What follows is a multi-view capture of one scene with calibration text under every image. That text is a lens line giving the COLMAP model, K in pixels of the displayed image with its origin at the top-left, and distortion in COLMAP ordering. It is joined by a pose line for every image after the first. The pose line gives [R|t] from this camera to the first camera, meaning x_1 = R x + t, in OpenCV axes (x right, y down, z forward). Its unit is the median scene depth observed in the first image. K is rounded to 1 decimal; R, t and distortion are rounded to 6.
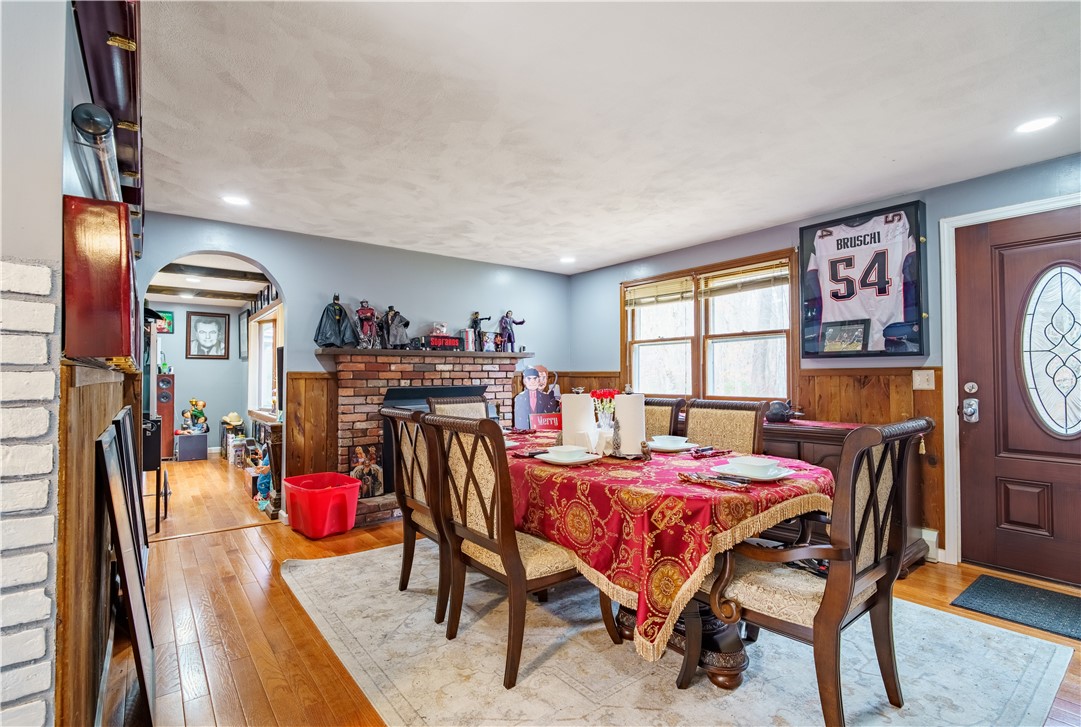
lens RADIAL K [[504.7, 0, 535.6], [0, 504.7, 363.8], [0, 0, 1]] dist [-0.002756, -0.001104]
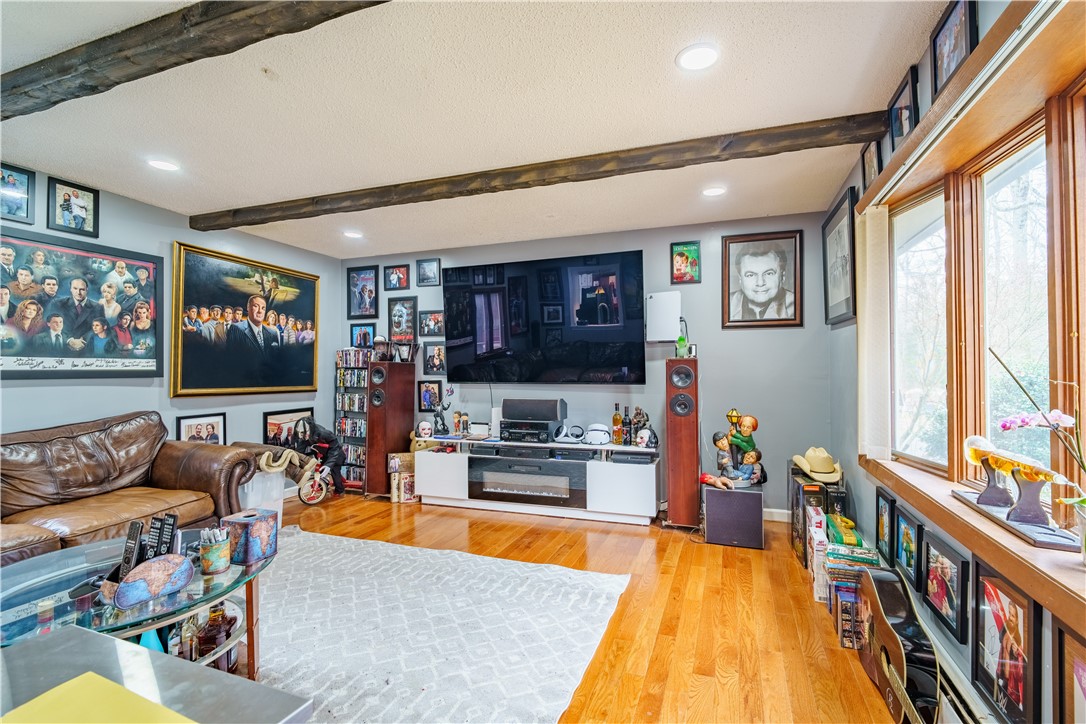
lens RADIAL K [[507.0, 0, 540.9], [0, 507.0, 359.5], [0, 0, 1]] dist [-0.002756, -0.001104]
pose [[0.534988, -0.008822, -0.844814, -0.367168], [0.020967, 0.999776, 0.002837, 0.016091], [0.844599, -0.019231, 0.535053, 0.582866]]
